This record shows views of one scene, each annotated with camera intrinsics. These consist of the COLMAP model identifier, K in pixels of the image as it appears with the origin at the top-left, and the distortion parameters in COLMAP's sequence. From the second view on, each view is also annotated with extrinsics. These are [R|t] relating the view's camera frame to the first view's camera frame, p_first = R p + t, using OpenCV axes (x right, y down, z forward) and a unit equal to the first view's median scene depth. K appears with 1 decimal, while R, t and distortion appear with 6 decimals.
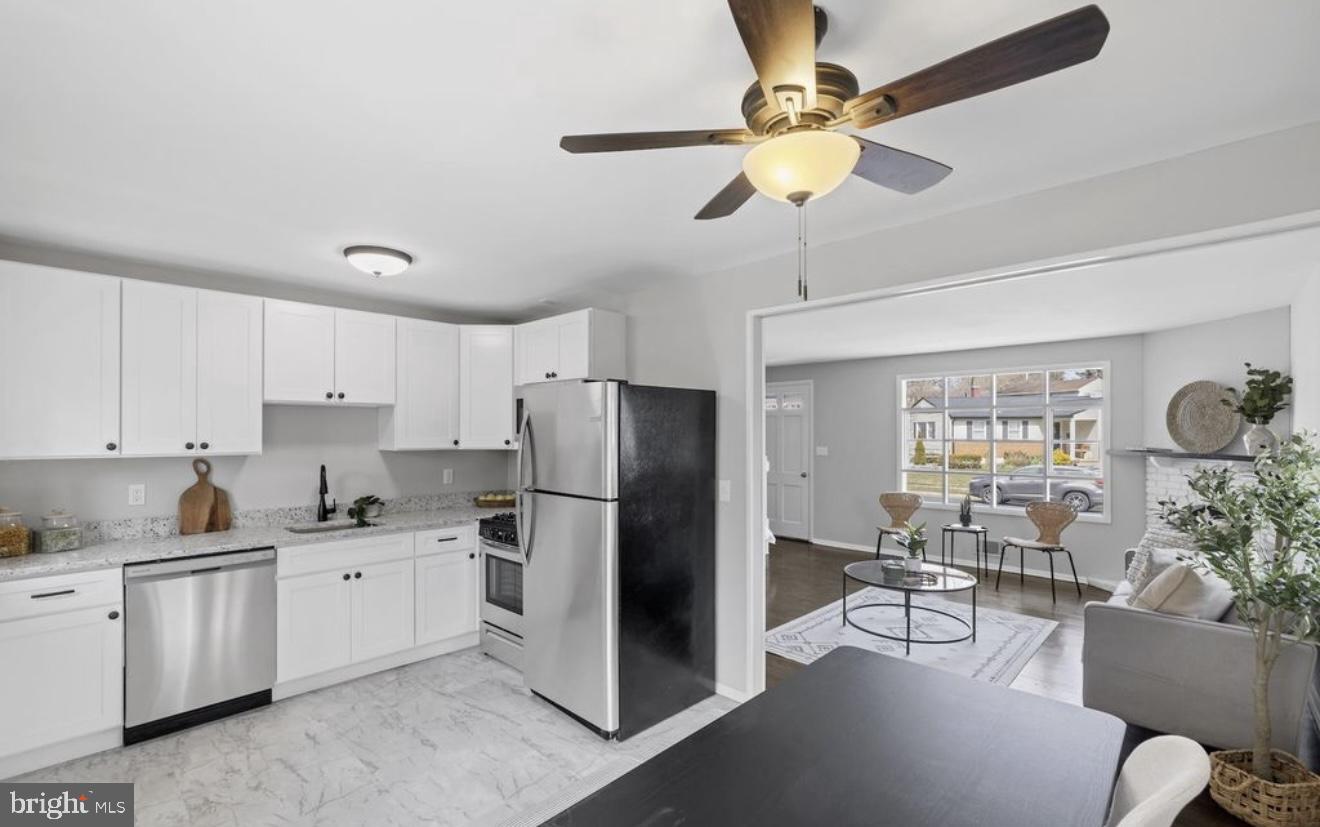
lens RADIAL K [[567.8, 0, 647.0], [0, 567.8, 432.4], [0, 0, 1]] dist [0.000752, -0.000304]
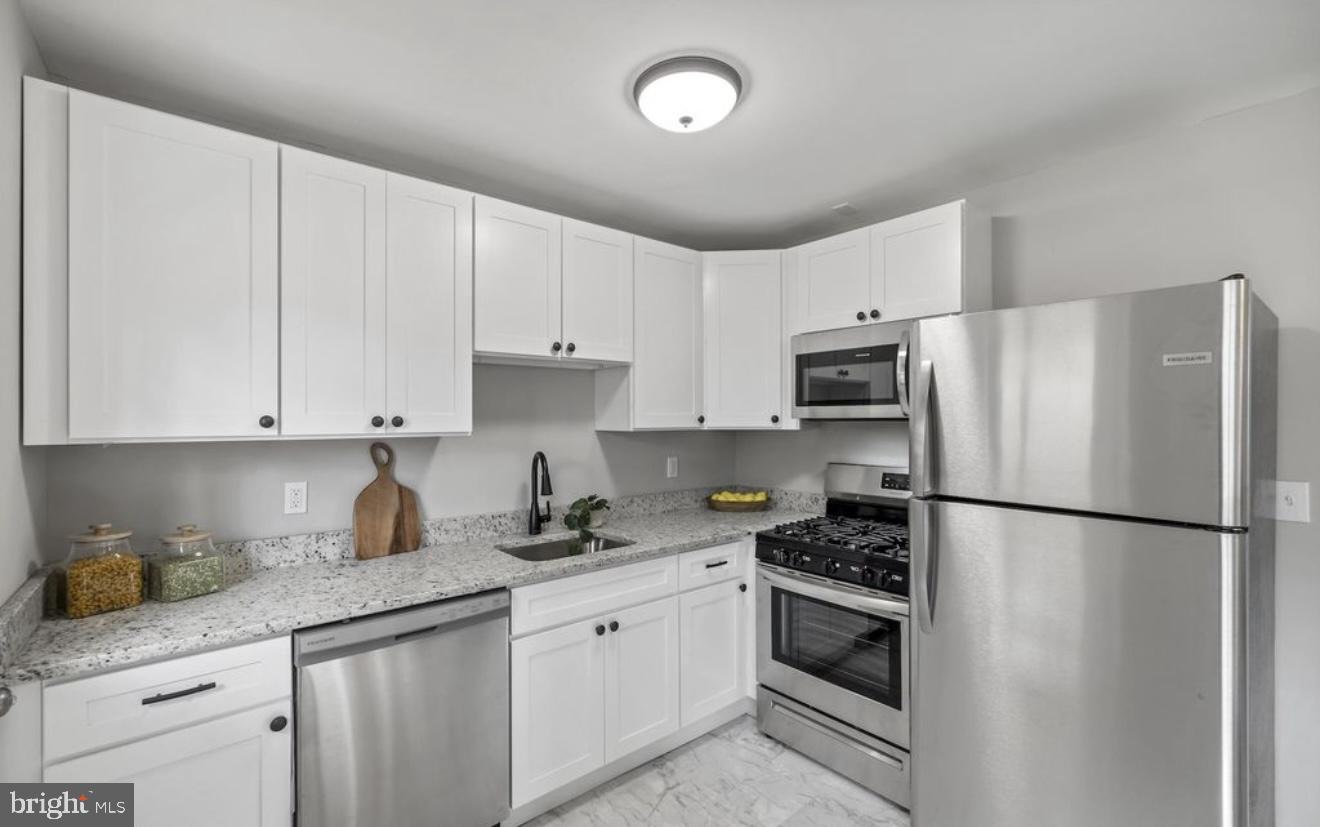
lens RADIAL K [[567.8, 0, 658.3], [0, 567.8, 417.2], [0, 0, 1]] dist [0.000752, -0.000304]
pose [[0.994408, -0.003481, -0.105549, -0.397853], [0.003518, 0.999994, 0.000167, 0.018488], [0.105548, -0.000537, 0.994414, 0.380246]]
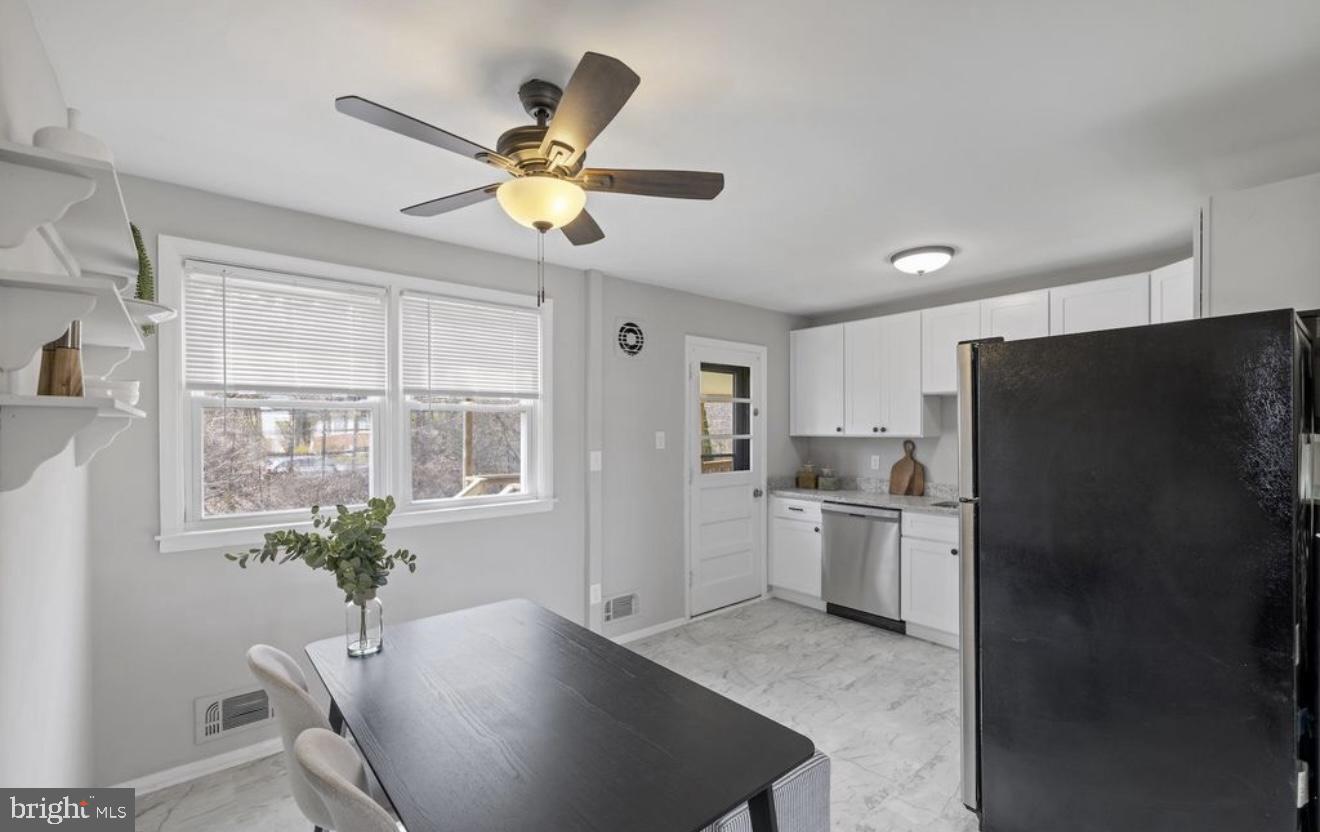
lens RADIAL K [[559.2, 0, 656.7], [0, 559.2, 420.3], [0, 0, 1]] dist [-0.003053, -0.000127]
pose [[-0.072511, -0.008645, -0.997330, 0.581229], [0.000732, 0.999962, -0.008721, 0.010722], [0.997367, -0.001363, -0.072502, 0.507296]]
